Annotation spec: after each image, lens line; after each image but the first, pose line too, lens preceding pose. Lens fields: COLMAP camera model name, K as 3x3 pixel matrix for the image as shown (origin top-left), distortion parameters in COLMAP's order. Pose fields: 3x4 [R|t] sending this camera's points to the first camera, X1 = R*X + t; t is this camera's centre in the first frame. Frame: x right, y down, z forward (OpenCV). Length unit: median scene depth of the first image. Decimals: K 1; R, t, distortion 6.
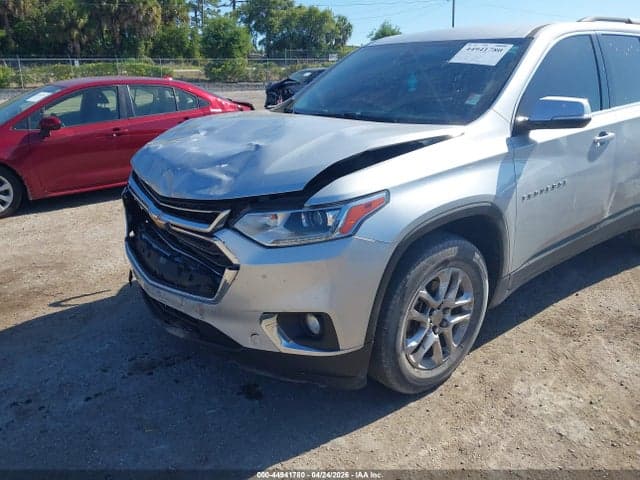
lens RADIAL K [[509.3, 0, 320.0], [0, 509.3, 240.0], [0, 0, 1]] dist [0.038264, -0.061664]
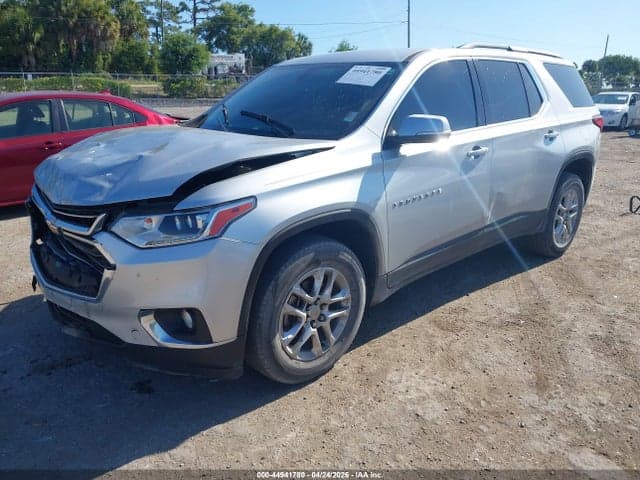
lens RADIAL K [[509.3, 0, 320.0], [0, 509.3, 240.0], [0, 0, 1]] dist [0.038264, -0.061664]
pose [[0.997706, -0.008158, 0.067200, 0.160162], [0.010190, 0.999499, -0.029950, 0.026342], [-0.066922, 0.030566, 0.997290, -0.093229]]
